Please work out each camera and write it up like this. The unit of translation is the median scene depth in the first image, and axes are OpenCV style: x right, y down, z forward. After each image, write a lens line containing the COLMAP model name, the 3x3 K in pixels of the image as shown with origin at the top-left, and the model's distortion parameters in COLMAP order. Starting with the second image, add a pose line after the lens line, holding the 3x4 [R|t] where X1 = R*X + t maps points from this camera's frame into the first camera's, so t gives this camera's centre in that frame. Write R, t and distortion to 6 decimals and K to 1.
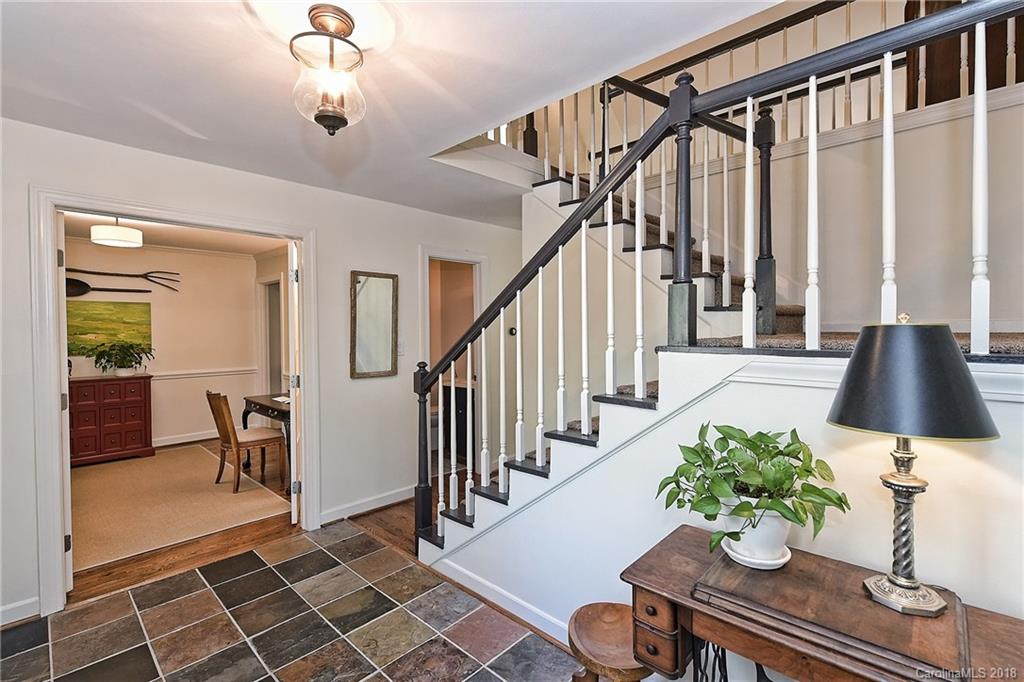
lens RADIAL K [[454.3, 0, 513.9], [0, 454.3, 338.5], [0, 0, 1]] dist [0.003625, -0.000109]
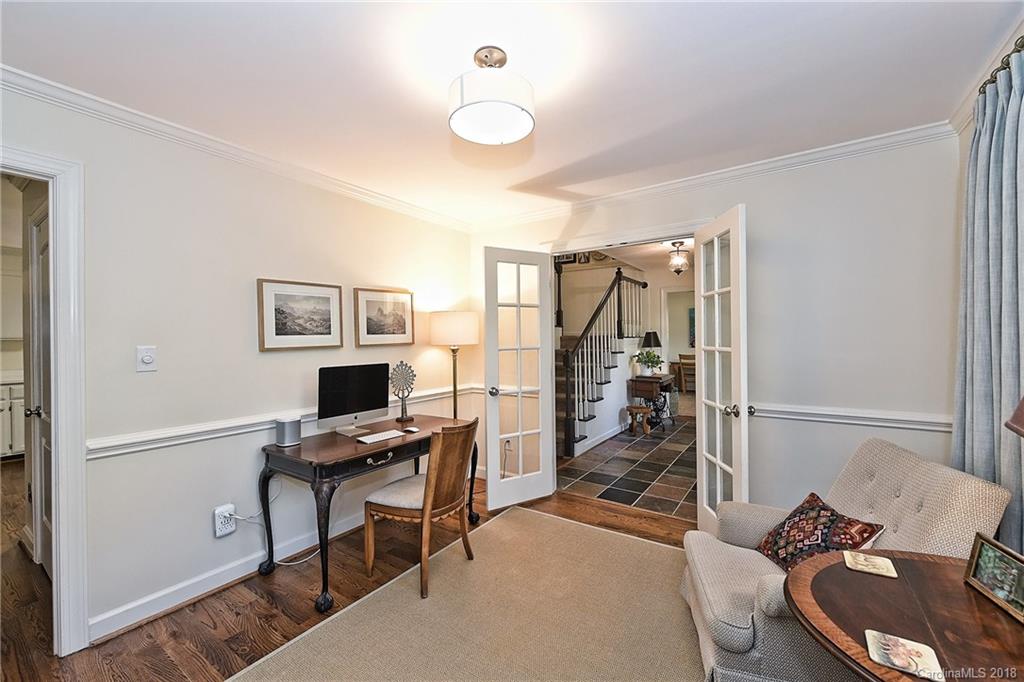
lens RADIAL K [[413.0, 0, 516.0], [0, 413.0, 337.1], [0, 0, 1]] dist [-0.012430, 0.000205]
pose [[-0.164190, 0.009611, 0.986382, -0.947038], [0.034213, 0.999406, -0.004043, 0.001067], [-0.985835, 0.033083, -0.164421, 0.780971]]
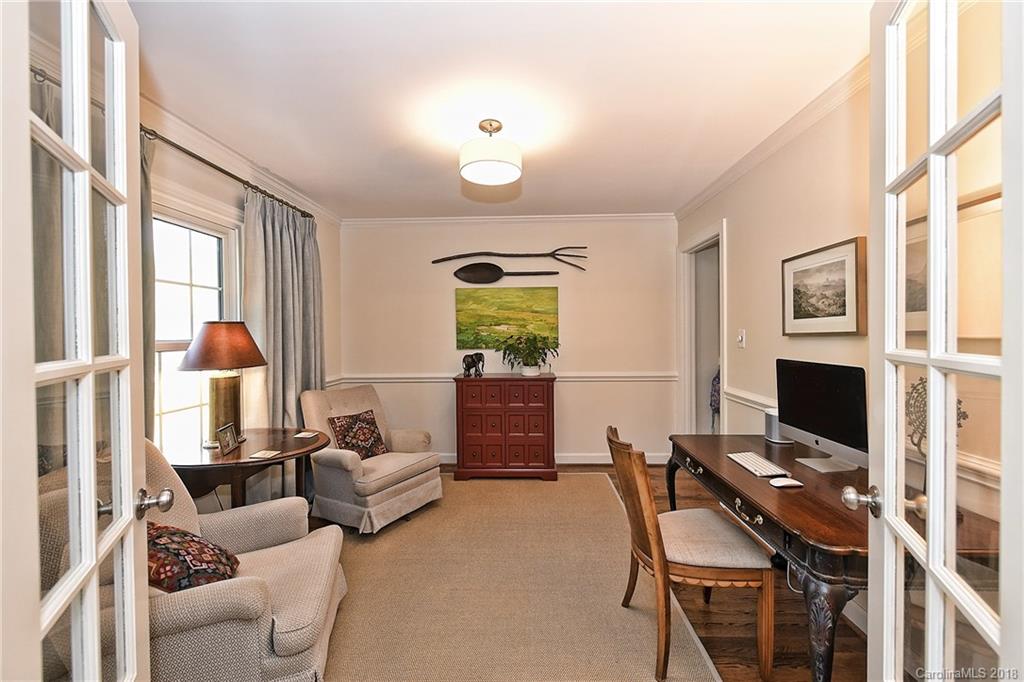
lens RADIAL K [[401.2, 0, 515.2], [0, 401.2, 334.5], [0, 0, 1]] dist [-0.001915, -0.000137]
pose [[0.660924, 0.010711, -0.750376, -0.323563], [-0.014687, 0.999891, 0.001337, 0.007337], [0.750309, 0.010137, 0.661010, 0.492438]]
